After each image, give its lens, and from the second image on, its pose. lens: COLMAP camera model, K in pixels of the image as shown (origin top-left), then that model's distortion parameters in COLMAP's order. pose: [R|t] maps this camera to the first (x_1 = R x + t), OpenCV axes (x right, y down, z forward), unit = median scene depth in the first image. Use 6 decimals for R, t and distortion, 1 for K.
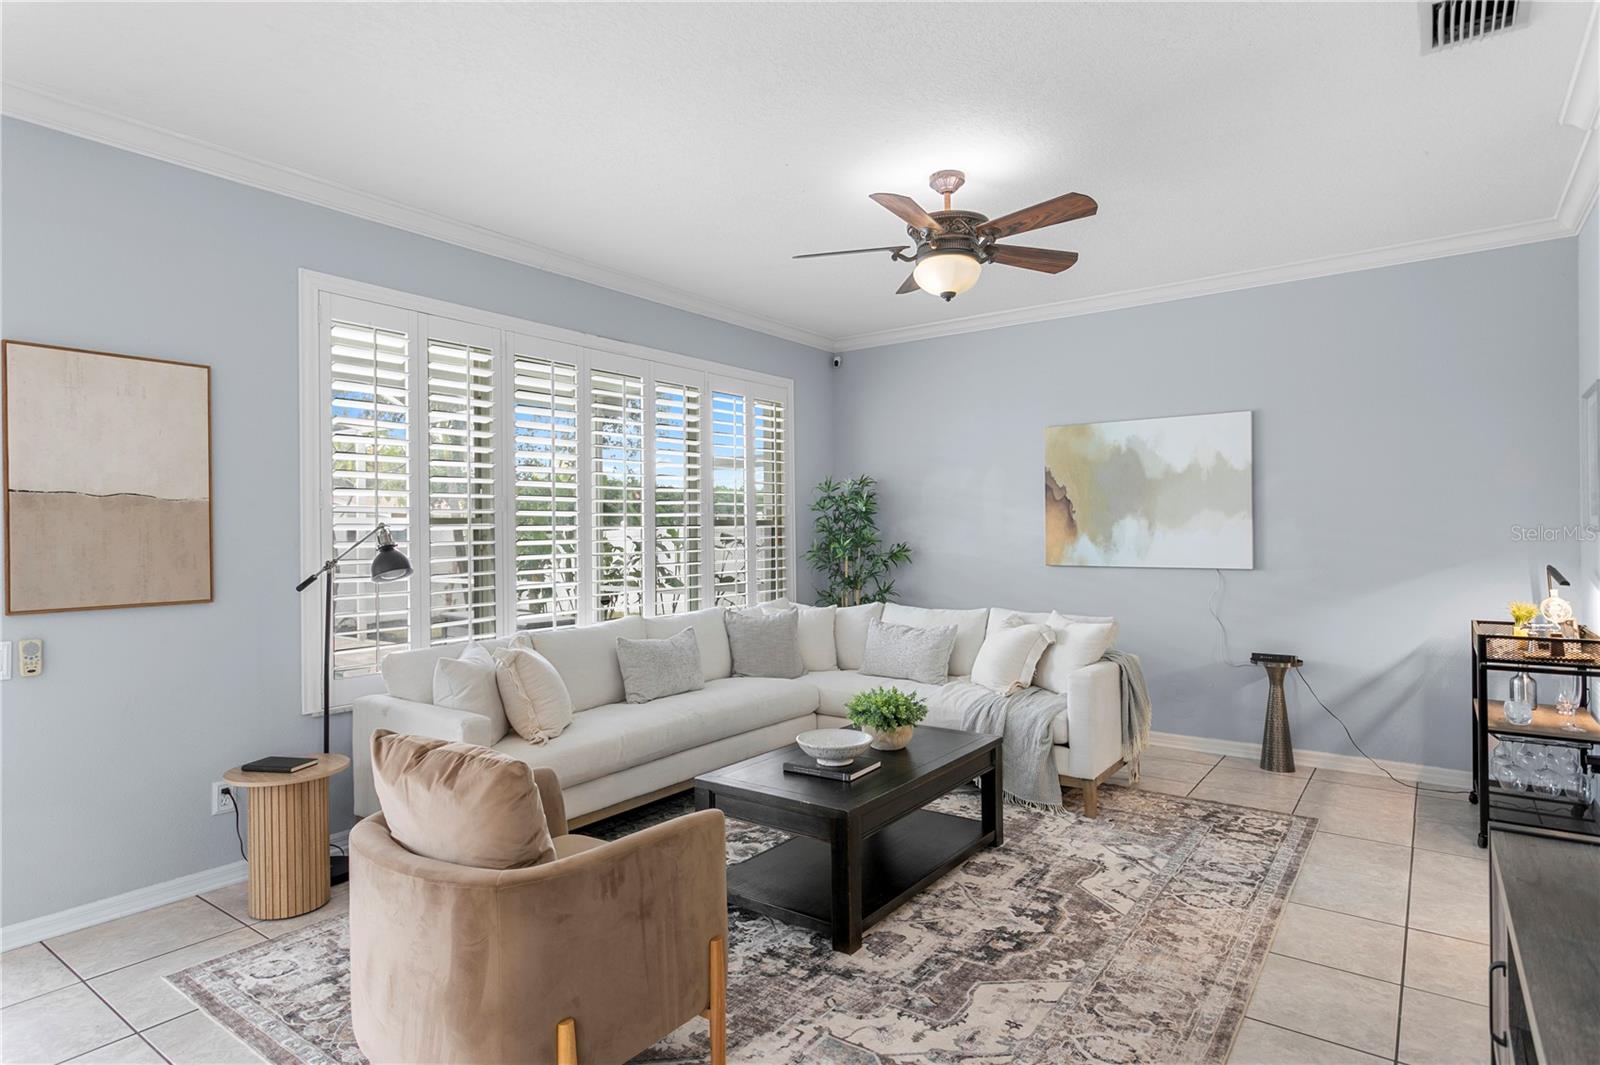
lens RADIAL K [[865.8, 0, 793.1], [0, 865.8, 536.4], [0, 0, 1]] dist [-0.007027, -0.000808]
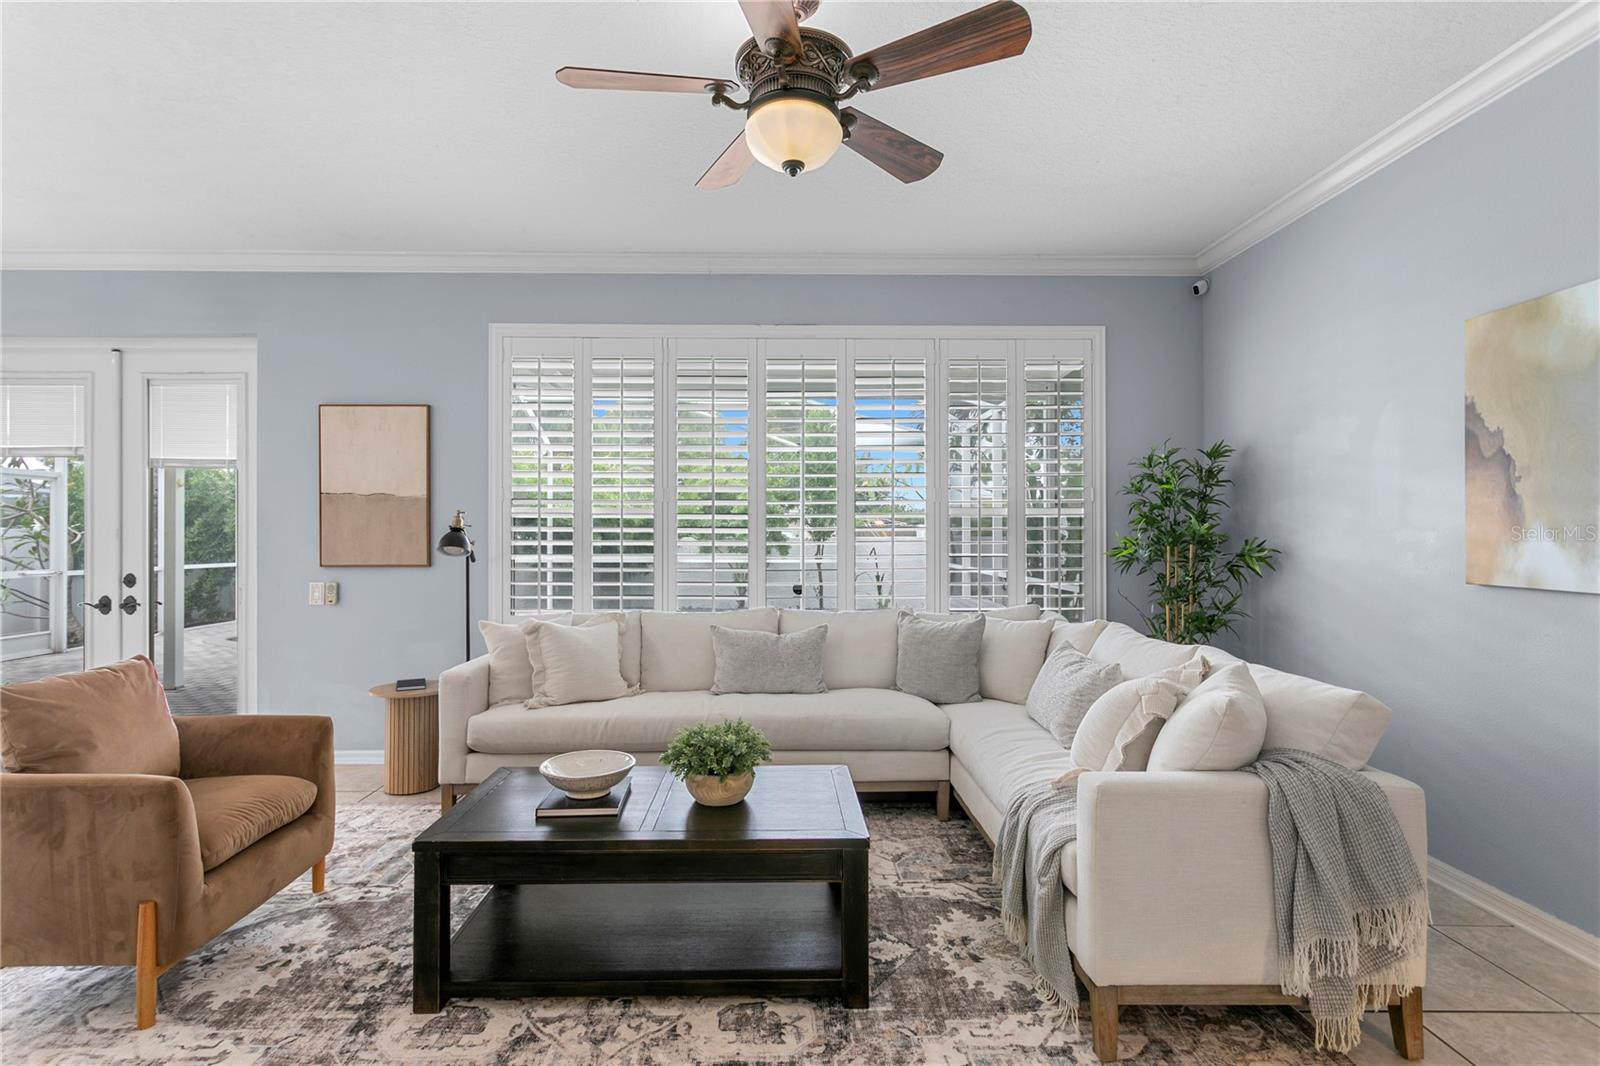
lens RADIAL K [[772.1, 0, 800.7], [0, 772.1, 538.3], [0, 0, 1]] dist [0.004985, -0.002490]
pose [[0.610741, 0.012581, -0.791731, 0.687535], [-0.010217, 0.999916, 0.008008, 0.010369], [0.791765, 0.003198, 0.610818, 0.650857]]
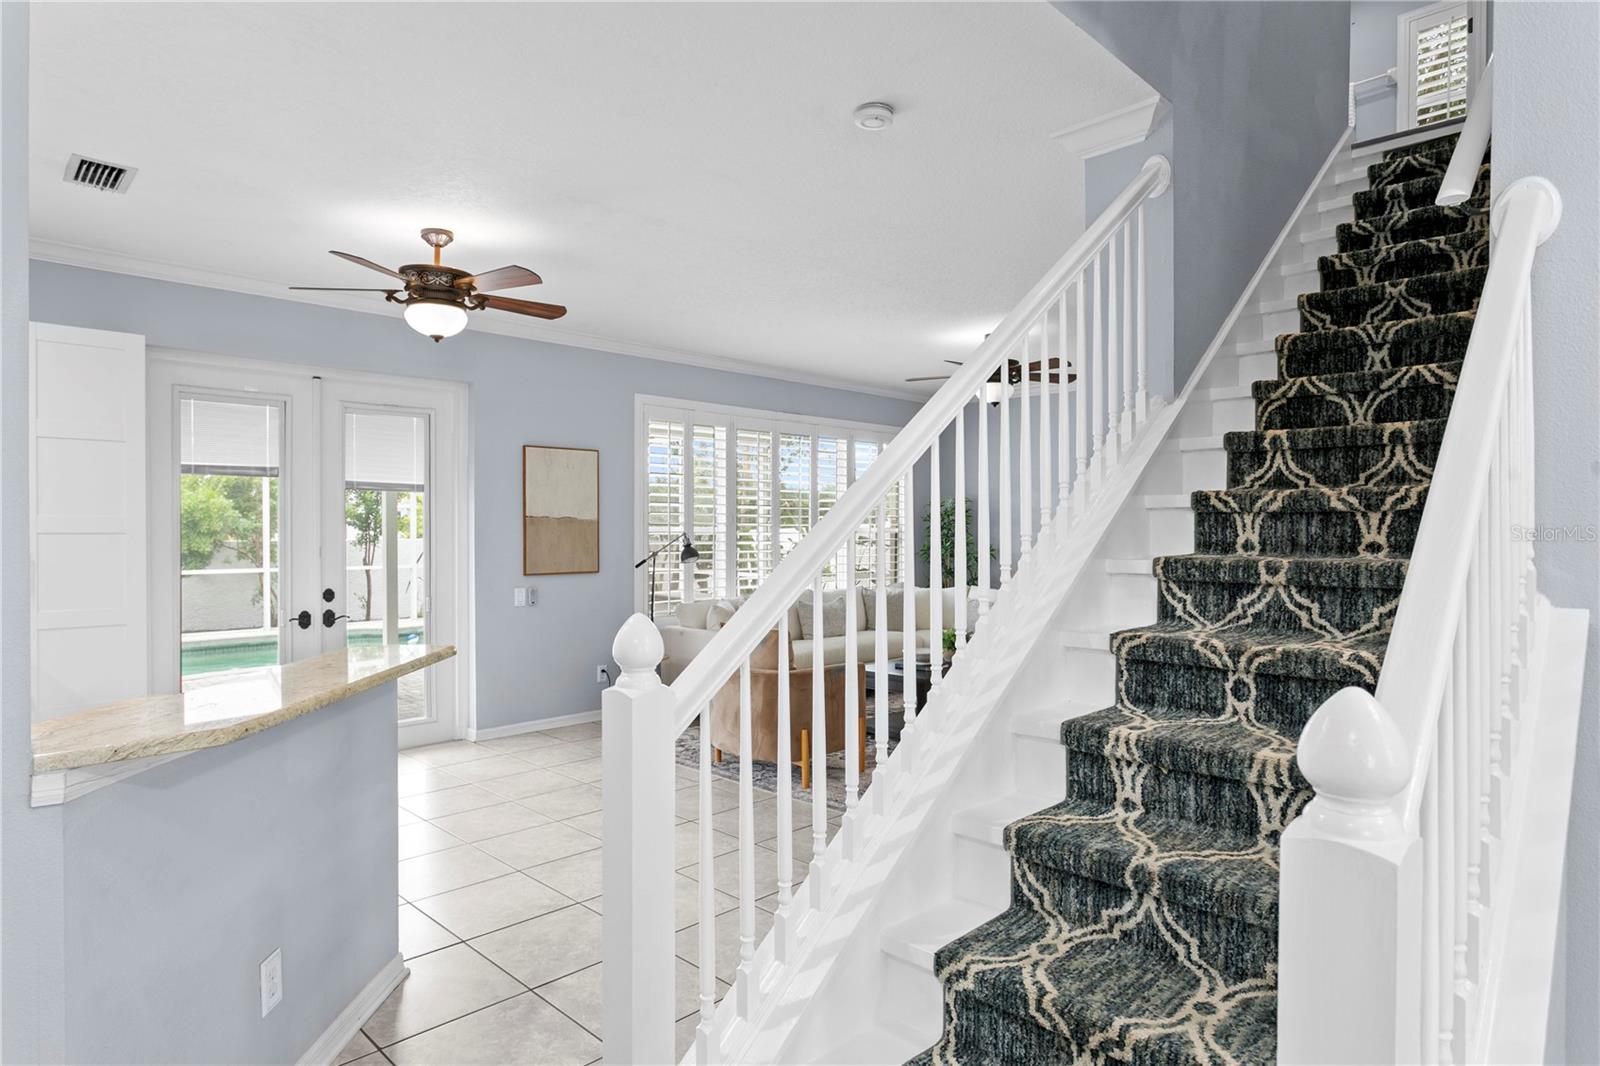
lens RADIAL K [[914.2, 0, 795.4], [0, 914.2, 533.2], [0, 0, 1]] dist [0.001852, -0.000785]
pose [[0.989493, 0.008861, -0.144309, 0.051954], [-0.008967, 0.999960, -0.000085, -0.014134], [0.144302, 0.001378, 0.989533, -0.890056]]
